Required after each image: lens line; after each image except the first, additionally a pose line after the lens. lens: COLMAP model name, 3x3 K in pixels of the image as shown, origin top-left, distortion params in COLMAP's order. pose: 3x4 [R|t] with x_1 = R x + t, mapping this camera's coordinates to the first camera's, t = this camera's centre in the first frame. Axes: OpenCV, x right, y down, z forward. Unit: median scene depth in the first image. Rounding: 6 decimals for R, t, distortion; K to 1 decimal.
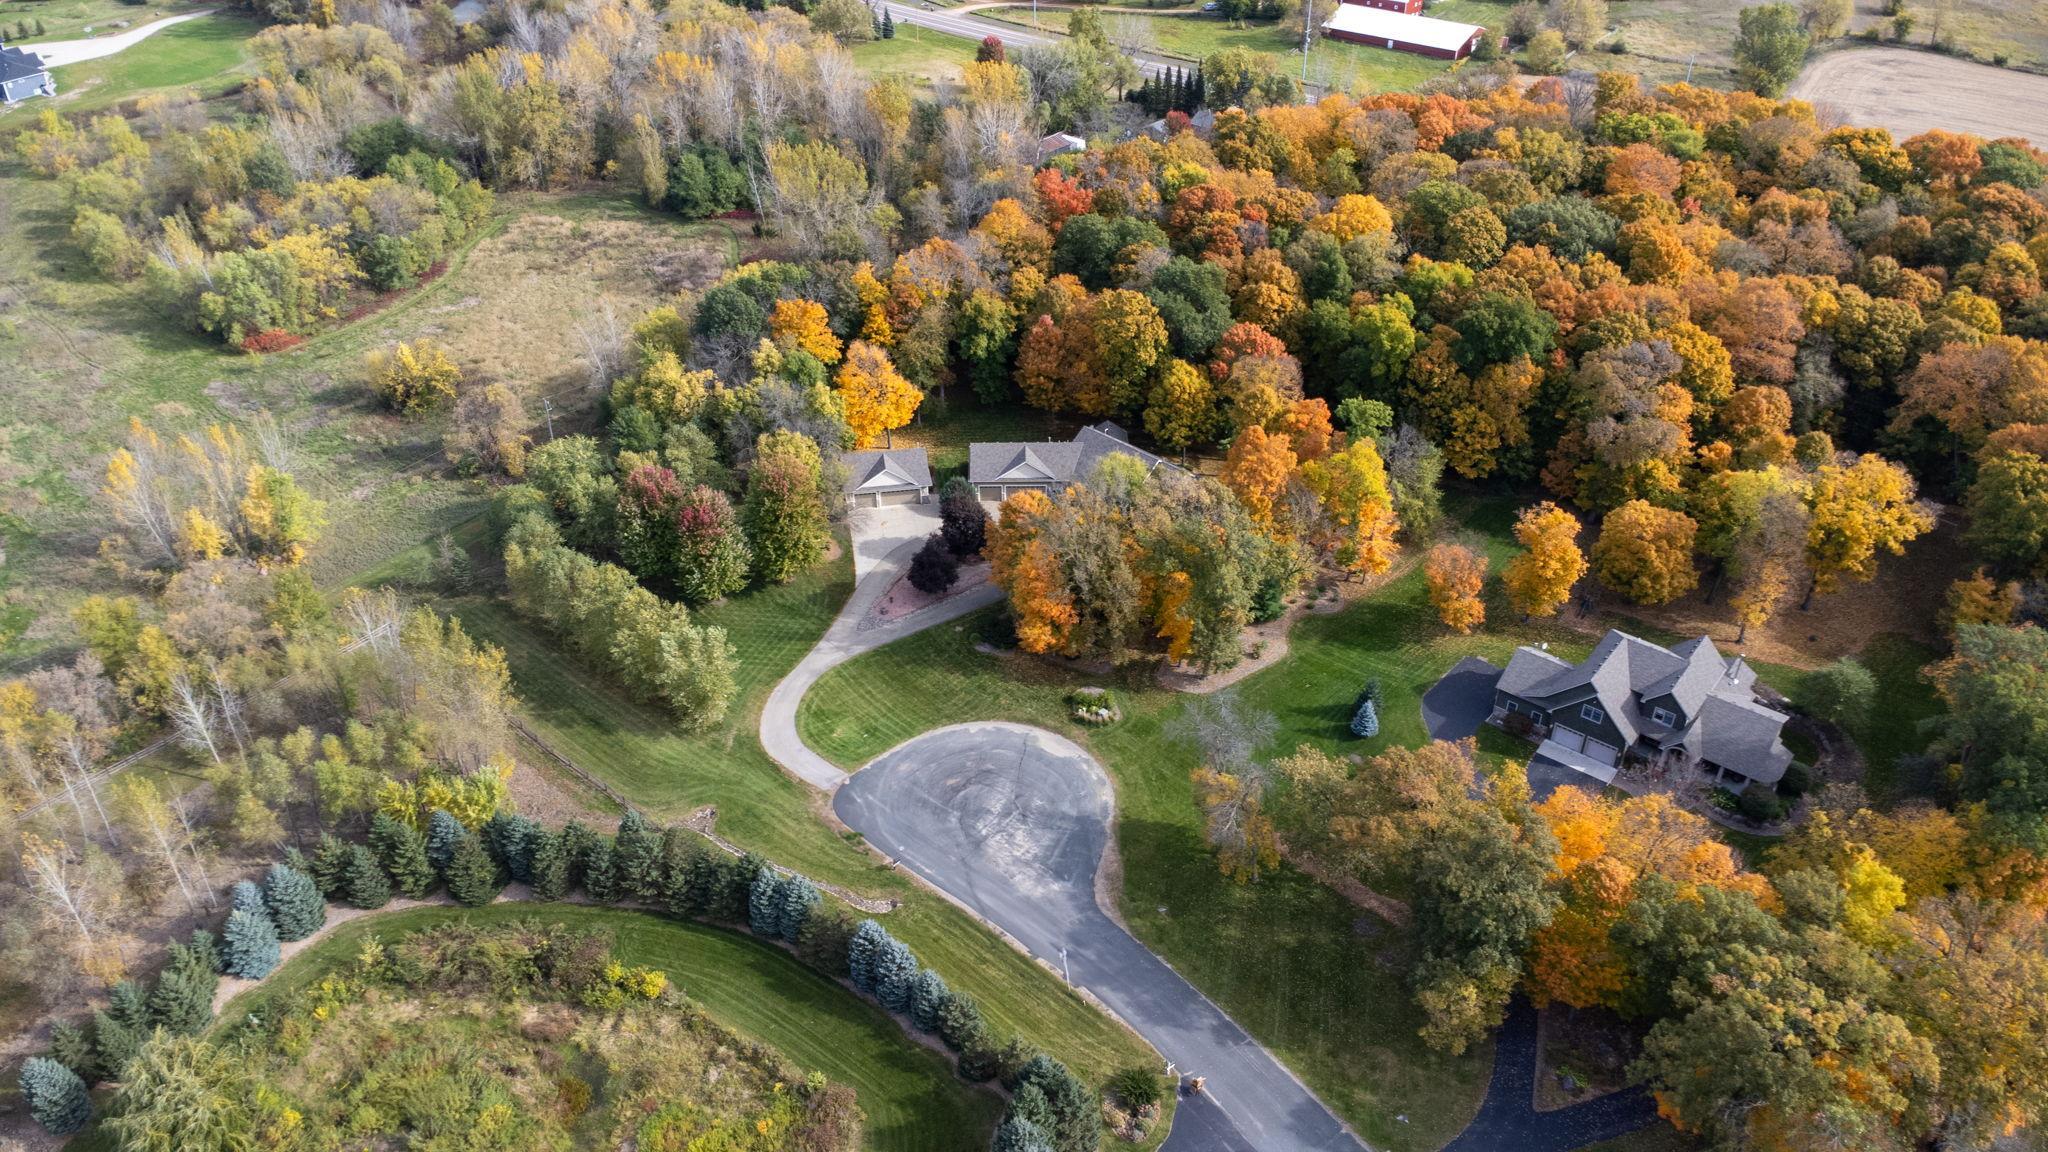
lens RADIAL K [[1543.1, 0, 1024.0], [0, 1543.1, 576.0], [0, 0, 1]] dist [0.011982, 0.005173]
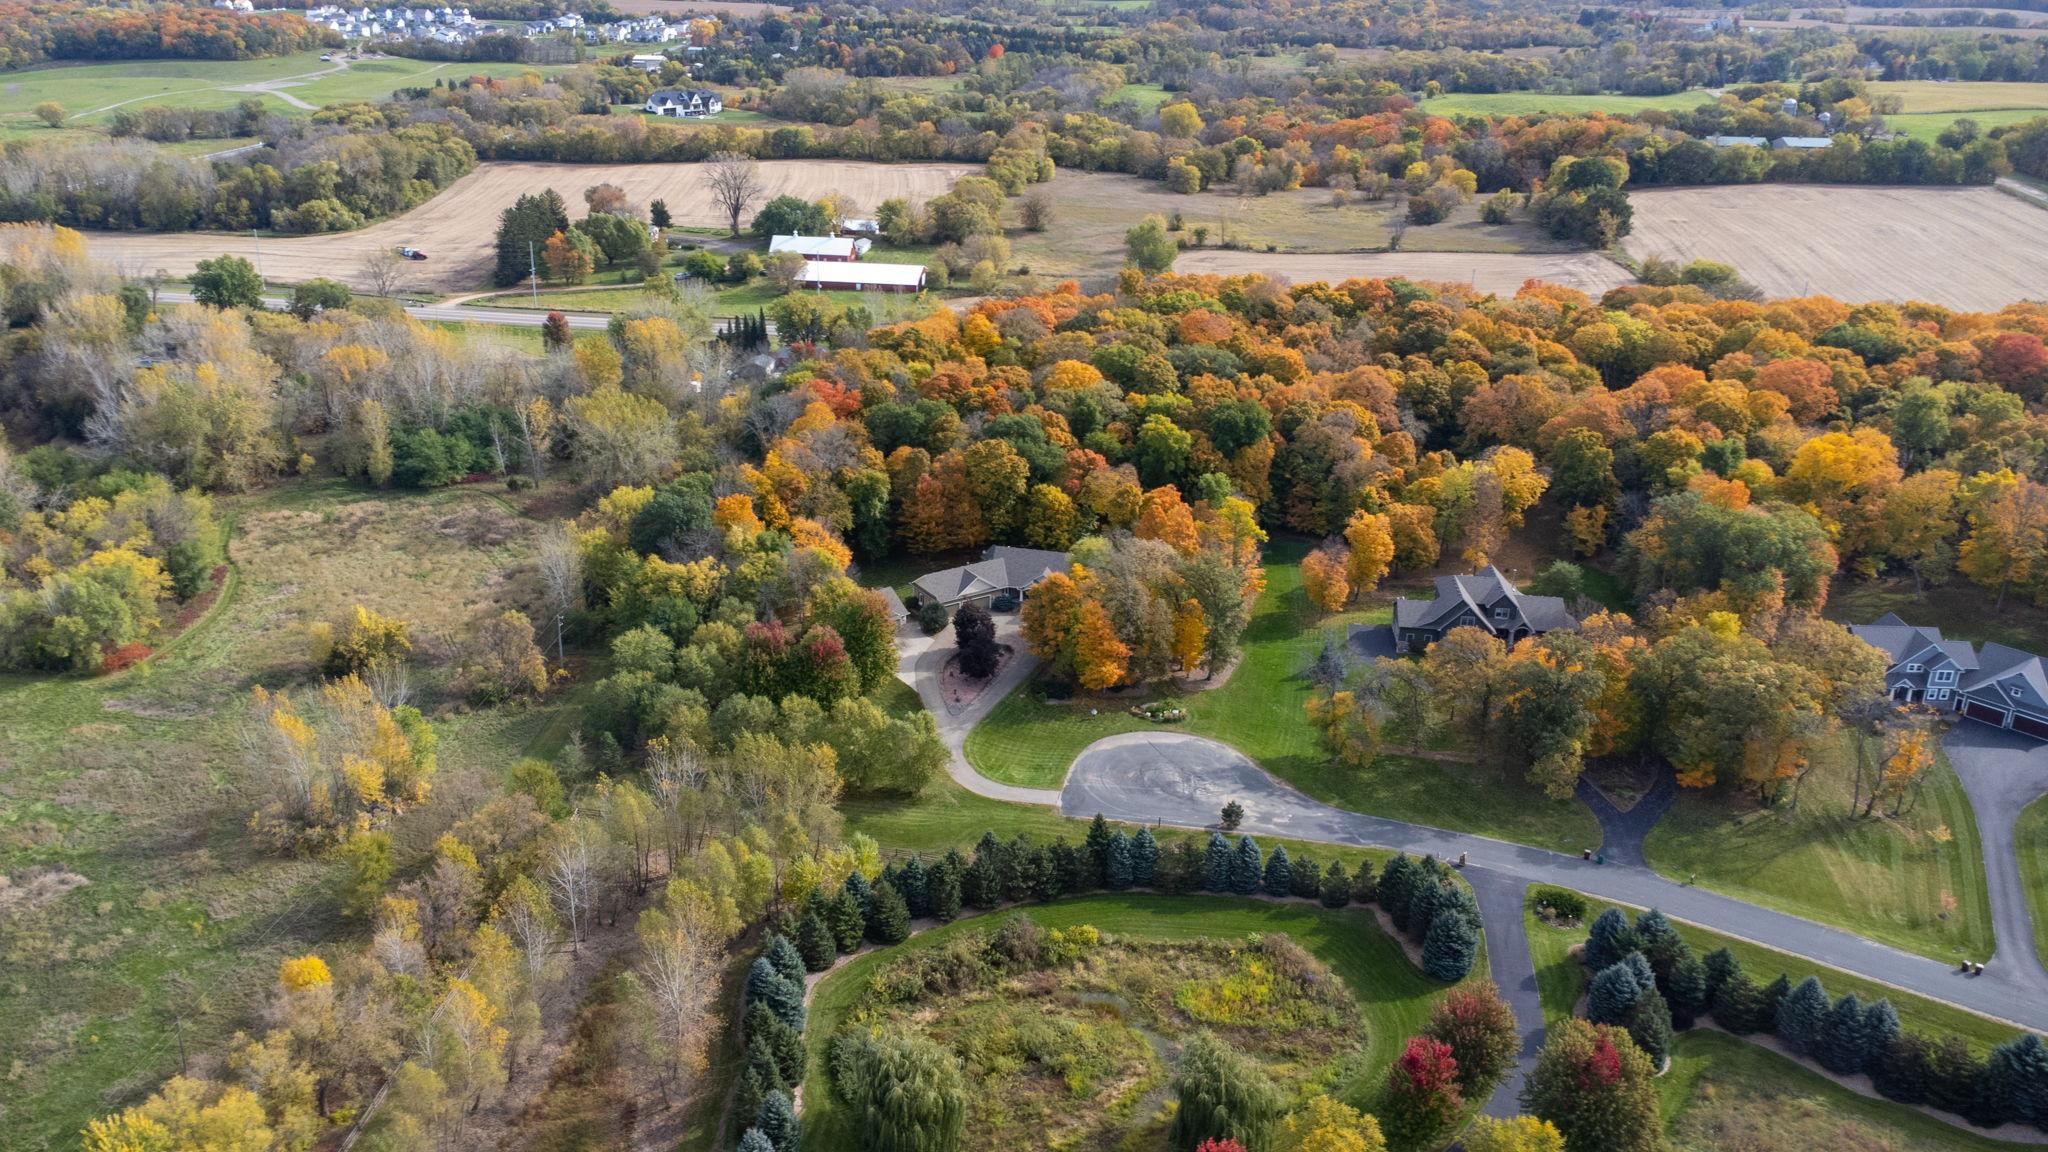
lens RADIAL K [[1543.1, 0, 1024.0], [0, 1543.1, 576.0], [0, 0, 1]] dist [0.011982, 0.005173]
pose [[0.858255, -0.195443, 0.474552, -0.542643], [0.275193, 0.955738, -0.104083, 0.063710], [-0.433205, 0.219923, 0.874052, -0.106766]]
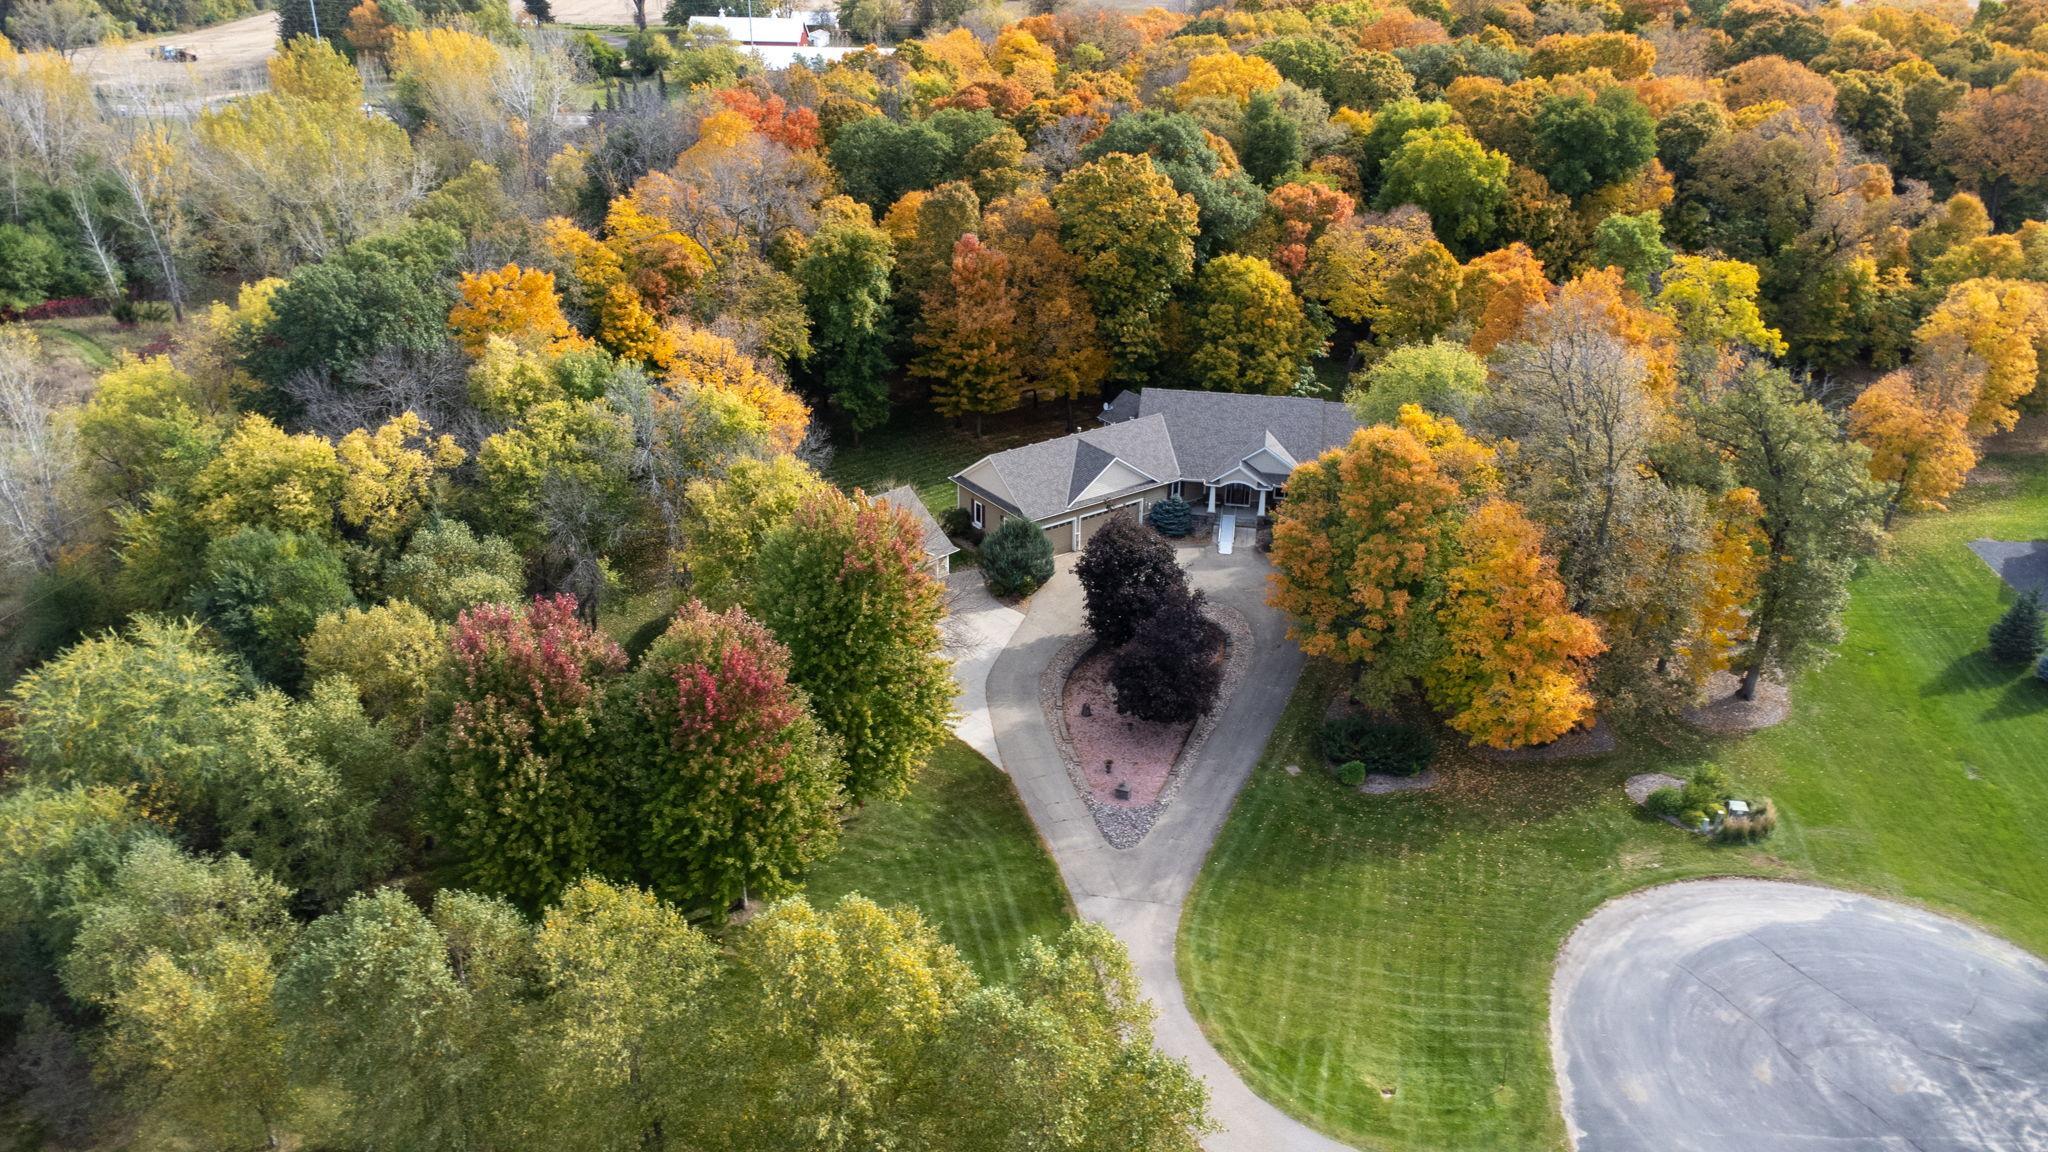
lens RADIAL K [[1545.3, 0, 1118.2], [0, 1545.3, 504.7], [0, 0, 1]] dist [0.056960, 0.001237]
pose [[0.812176, -0.226539, 0.537634, -0.275613], [0.311064, 0.947767, -0.070553, -0.020546], [-0.493568, 0.224540, 0.840221, 0.543874]]
